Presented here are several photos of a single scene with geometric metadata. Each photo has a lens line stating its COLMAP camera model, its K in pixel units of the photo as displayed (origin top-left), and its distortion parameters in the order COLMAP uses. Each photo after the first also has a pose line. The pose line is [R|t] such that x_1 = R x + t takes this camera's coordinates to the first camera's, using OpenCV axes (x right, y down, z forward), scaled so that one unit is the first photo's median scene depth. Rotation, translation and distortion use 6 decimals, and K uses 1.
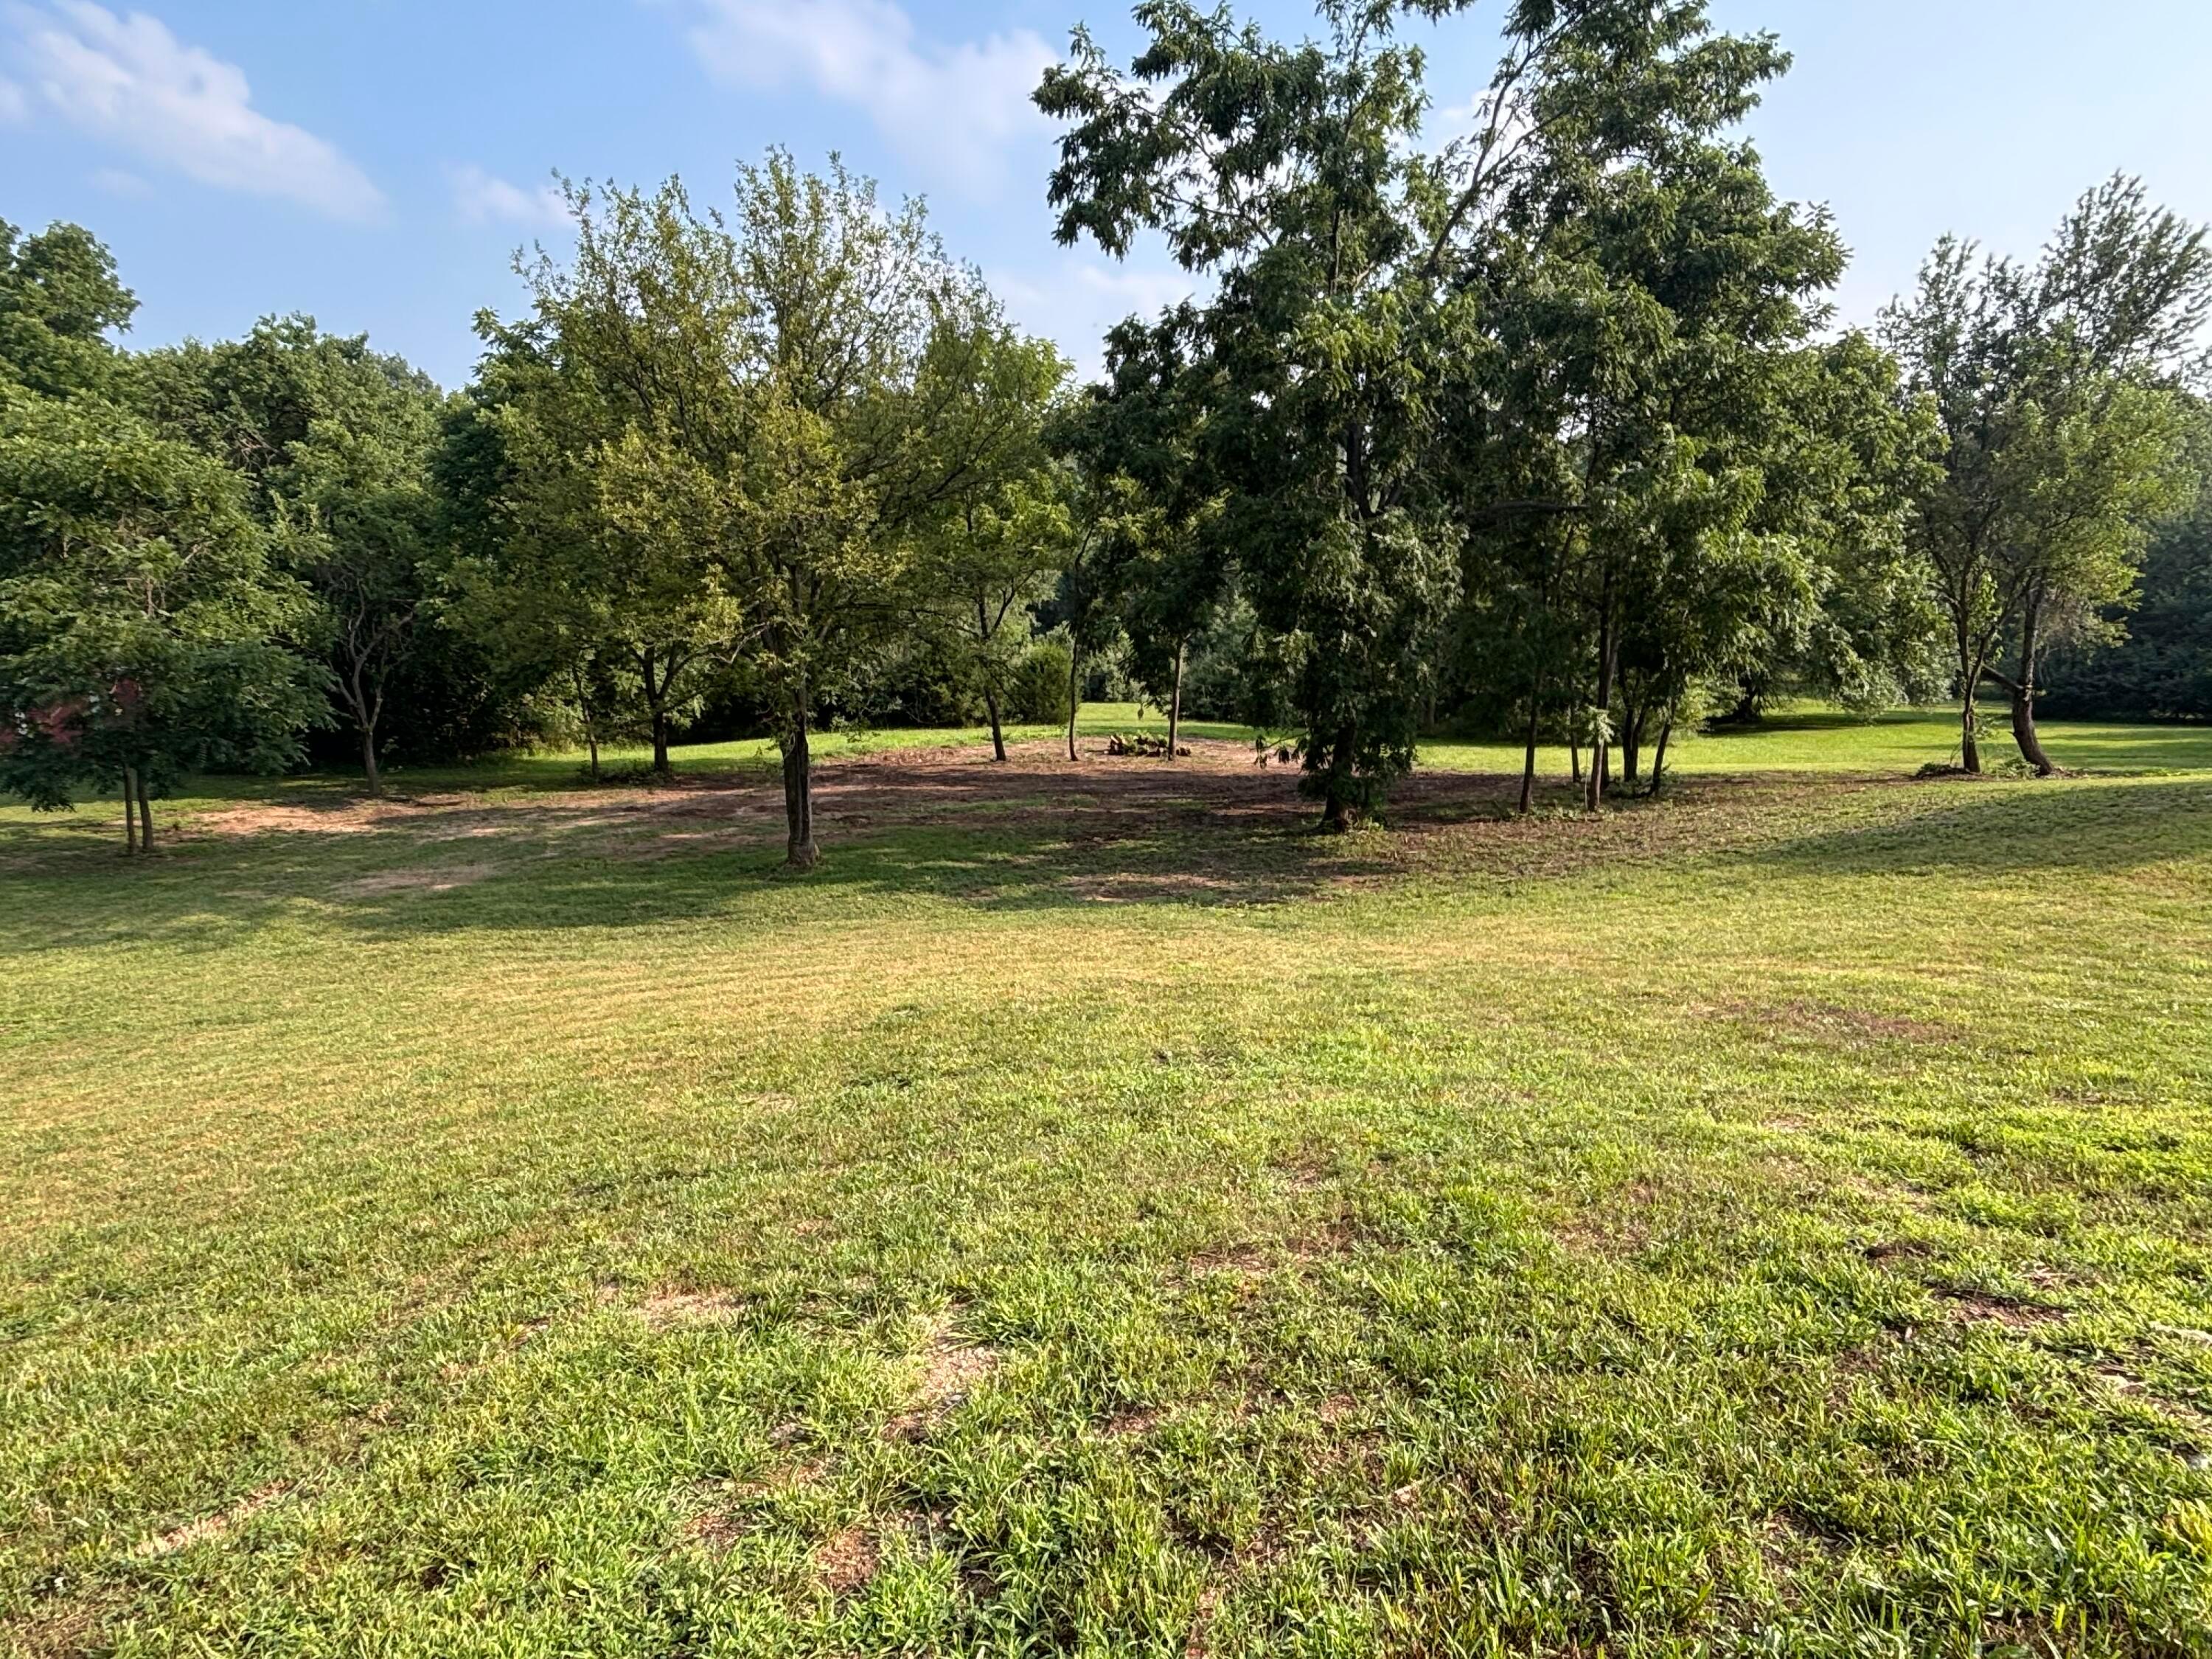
lens RADIAL K [[1309.8, 0, 1106.0], [0, 1309.8, 829.5], [0, 0, 1]] dist [-0.002343, 0.000055]
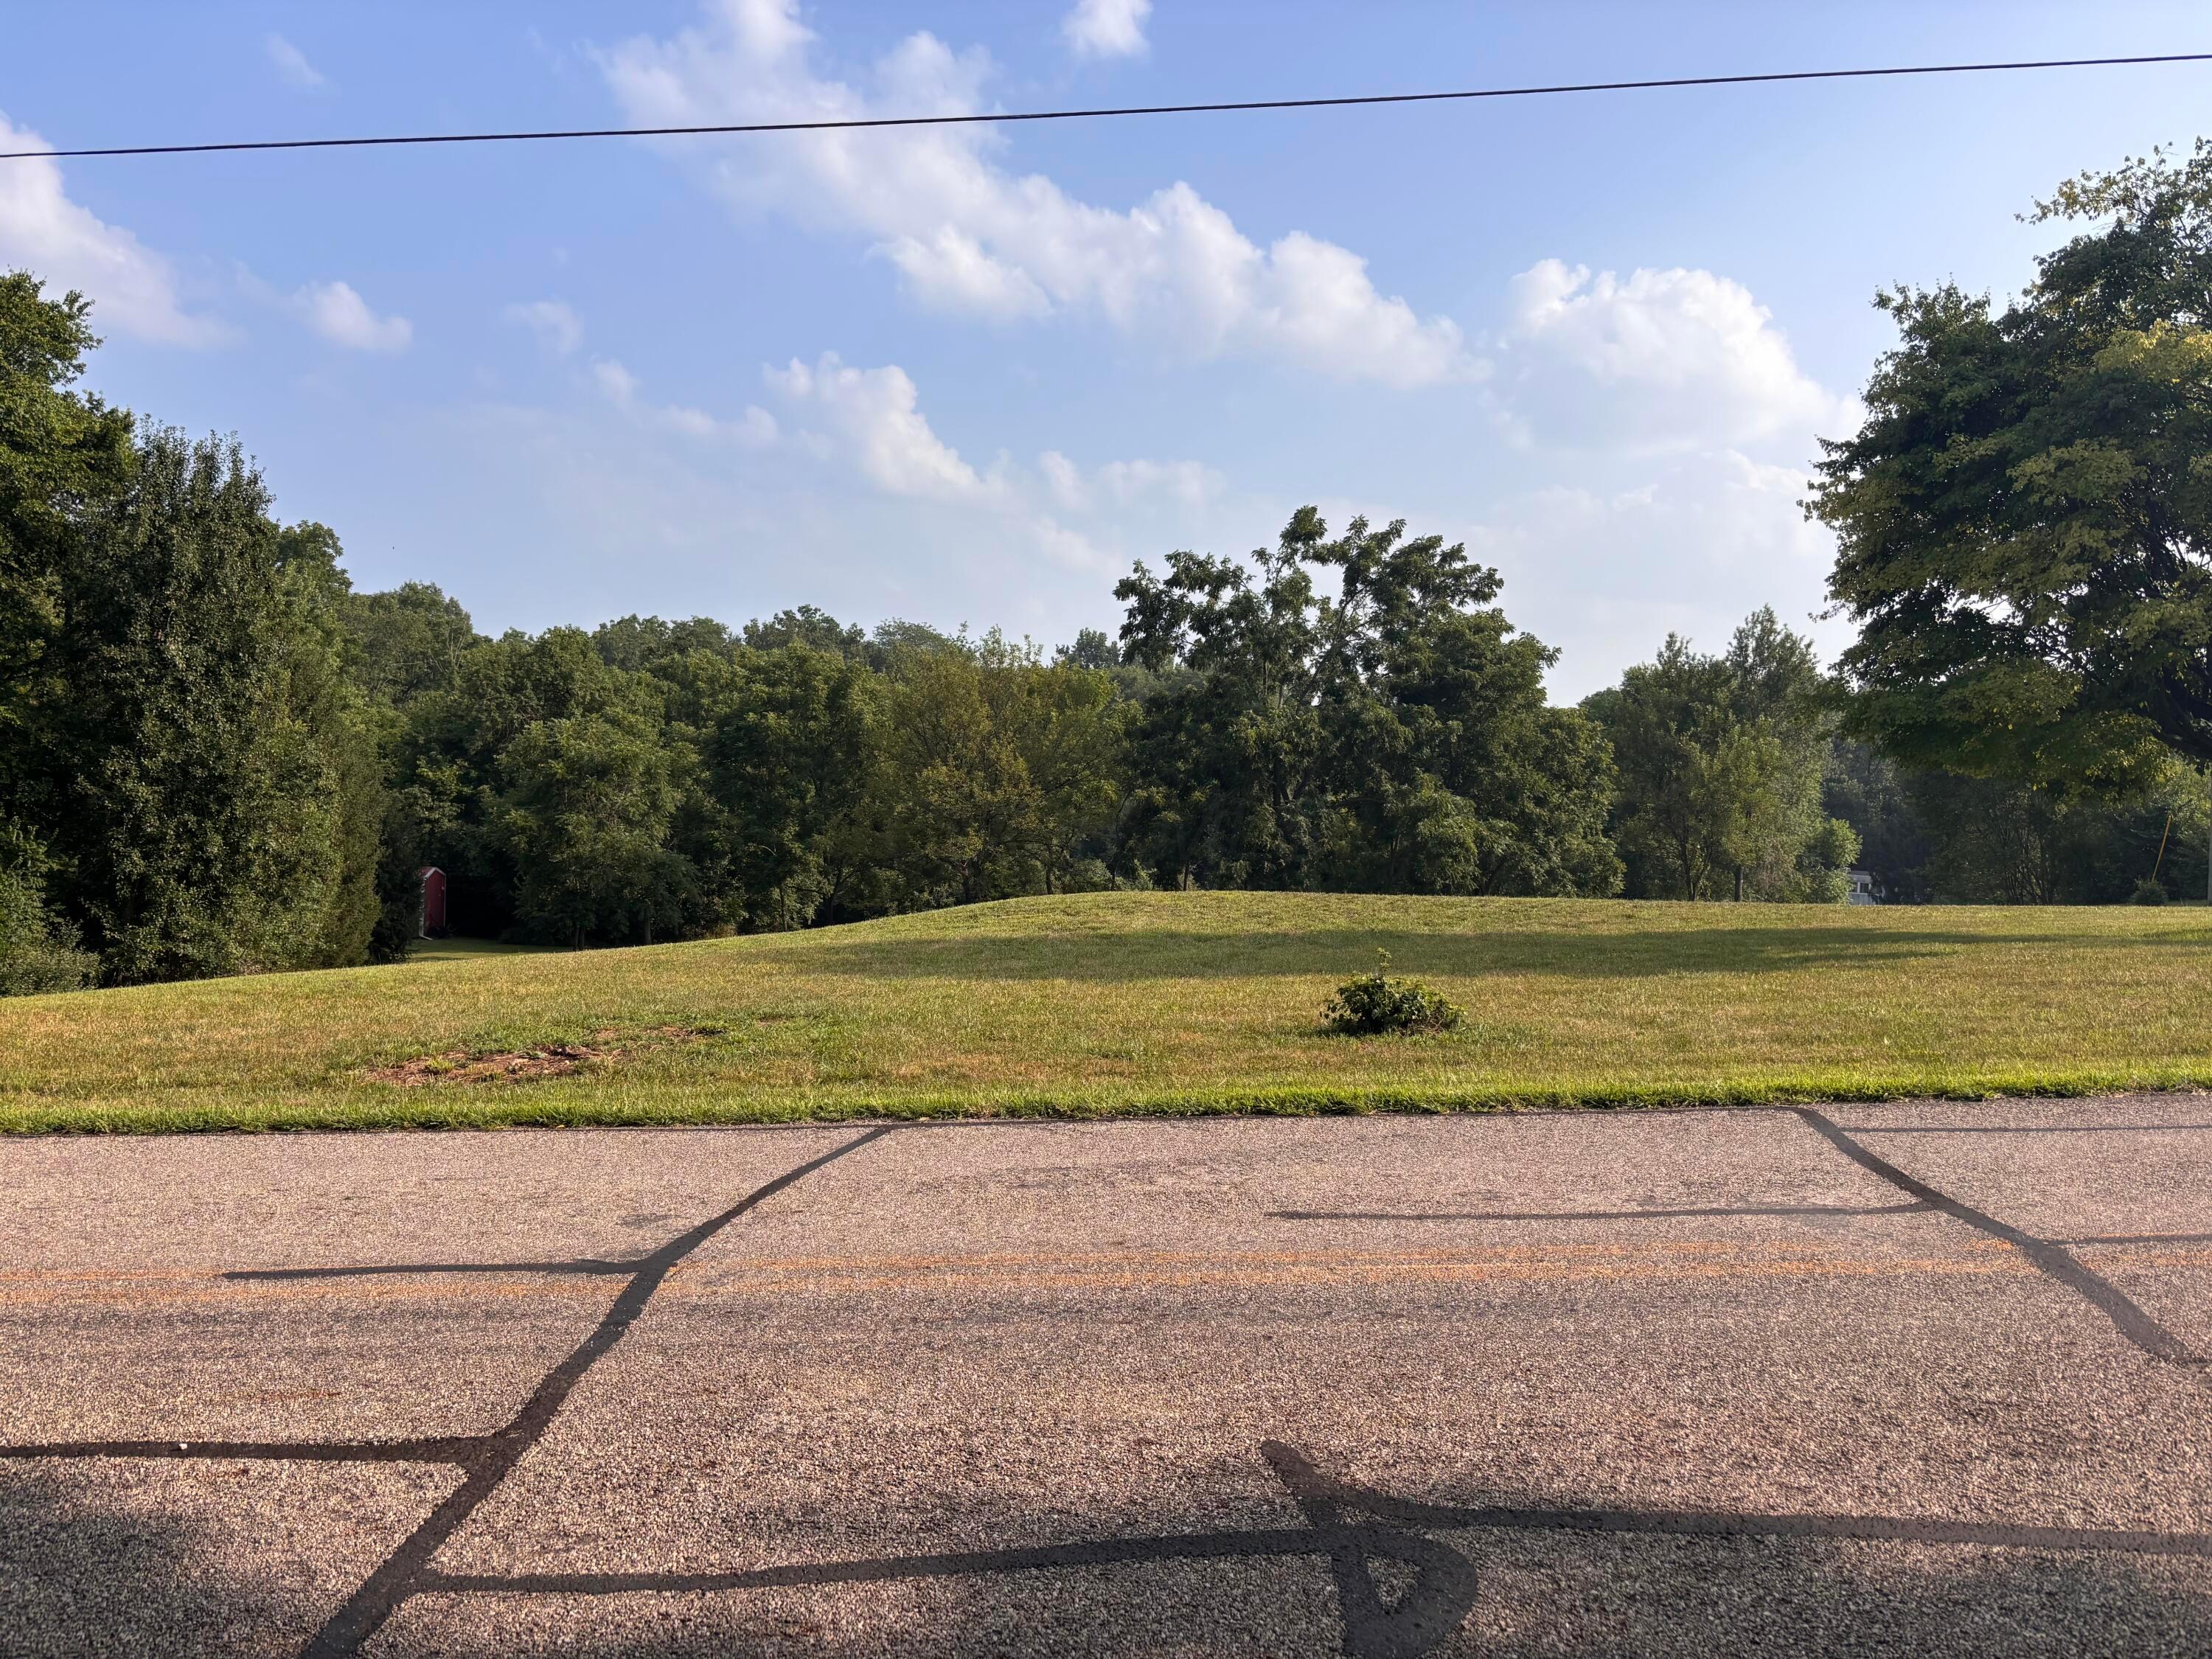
lens RADIAL K [[1690.6, 0, 1106.0], [0, 1690.6, 829.5], [0, 0, 1]] dist [0.009420, 0.002263]
pose [[0.999554, 0.029719, -0.002778, -0.038263], [-0.029732, 0.983122, -0.180517, 0.197457], [-0.002634, 0.180519, 0.983568, -1.114780]]
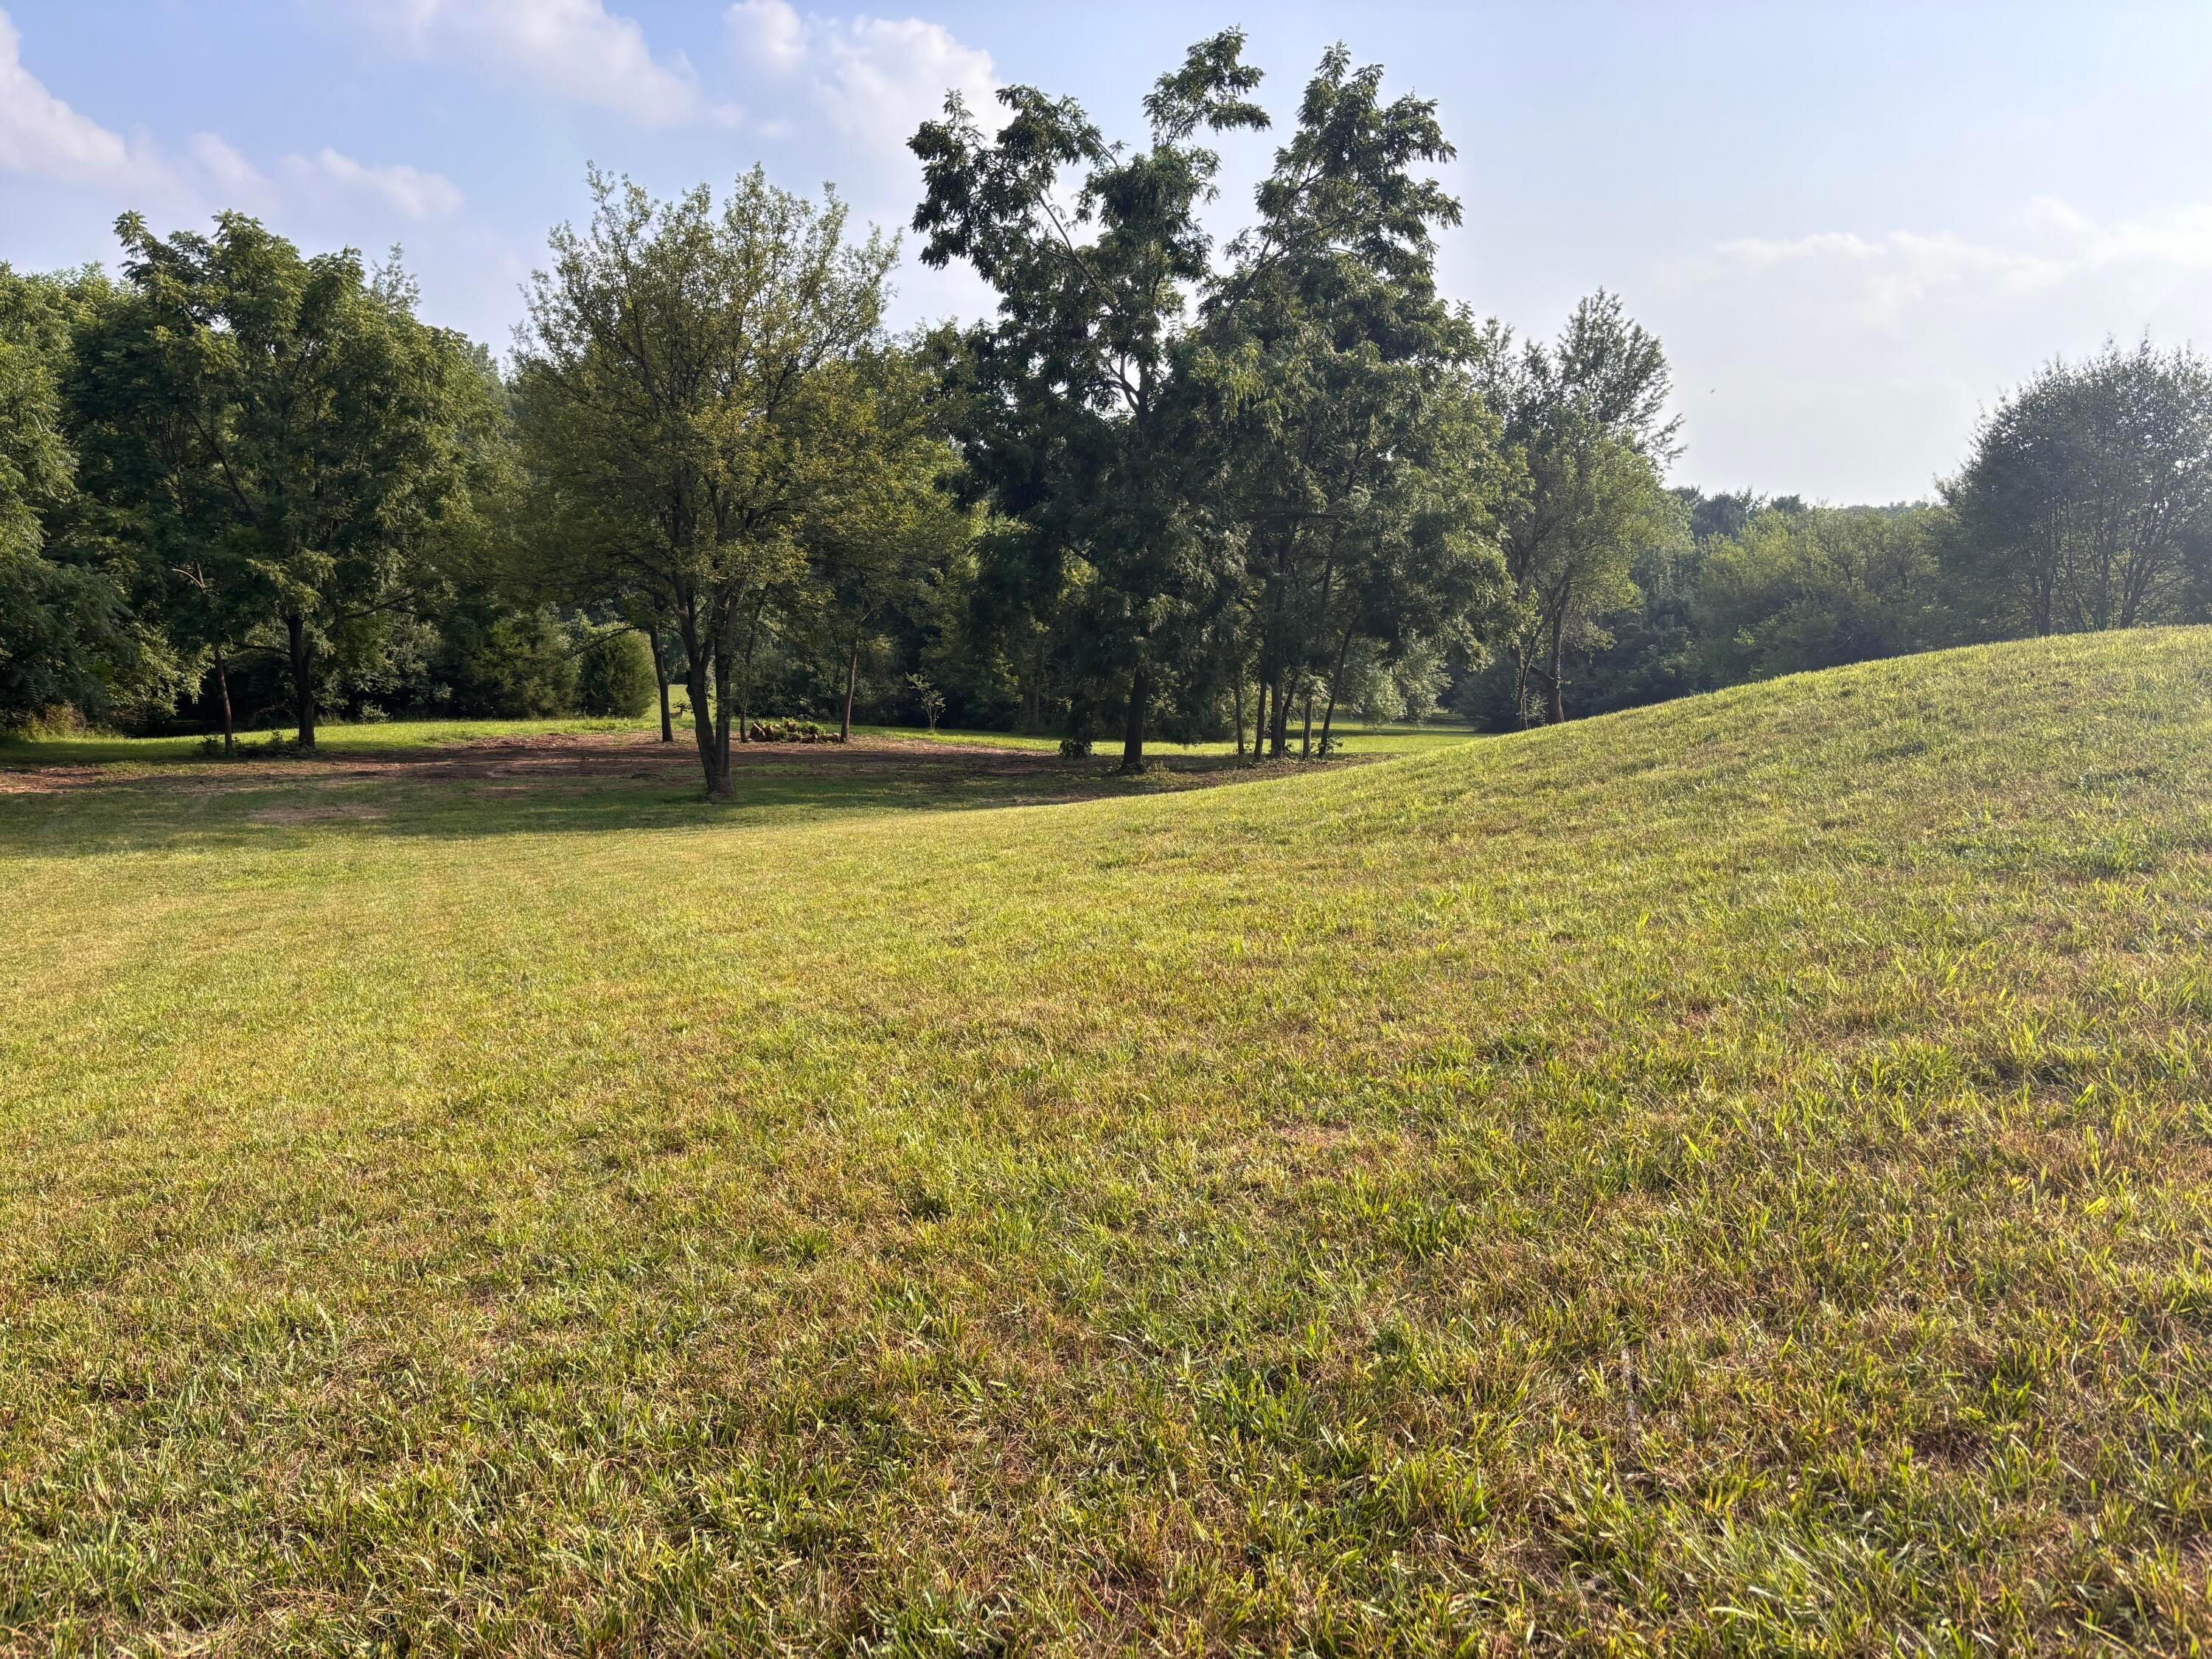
lens RADIAL K [[1690.6, 0, 1106.0], [0, 1690.6, 829.5], [0, 0, 1]] dist [0.009420, 0.002263]
pose [[0.908079, -0.016546, 0.418472, -0.416921], [0.035993, 0.998605, -0.038622, 0.093984], [-0.417249, 0.050134, 0.907408, -0.323217]]
